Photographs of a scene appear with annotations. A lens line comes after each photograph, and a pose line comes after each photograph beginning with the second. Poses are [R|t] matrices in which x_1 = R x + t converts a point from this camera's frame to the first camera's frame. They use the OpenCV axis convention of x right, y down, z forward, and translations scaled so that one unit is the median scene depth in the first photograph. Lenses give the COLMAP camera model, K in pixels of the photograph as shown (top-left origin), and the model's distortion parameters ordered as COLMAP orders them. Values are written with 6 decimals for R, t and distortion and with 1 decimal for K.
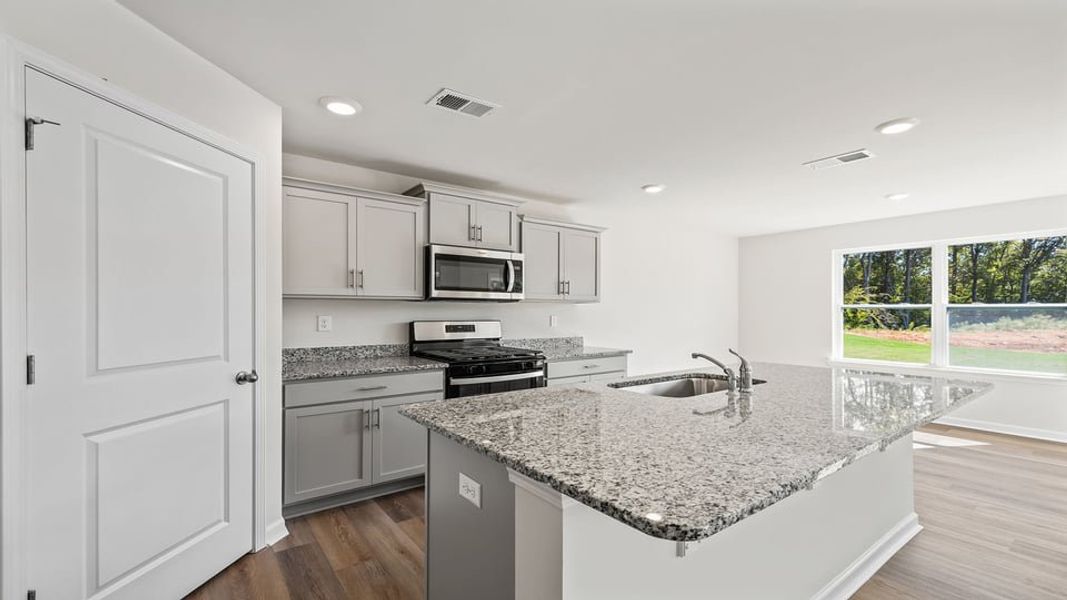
lens RADIAL K [[453.9, 0, 535.1], [0, 453.9, 311.2], [0, 0, 1]] dist [-0.000593, -0.000060]
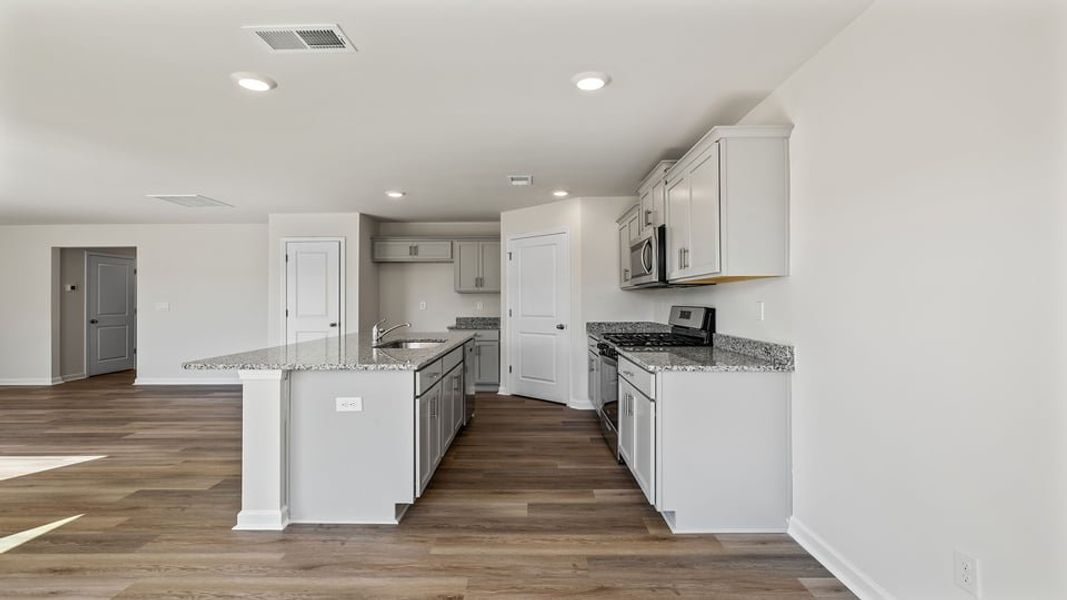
lens RADIAL K [[496.8, 0, 530.8], [0, 496.8, 300.1], [0, 0, 1]] dist [-0.002183, 0.000024]
pose [[-0.608395, -0.003559, -0.793627, 0.896879], [0.001613, 0.999982, -0.005721, 0.014164], [0.793633, -0.004761, -0.608378, 1.465714]]
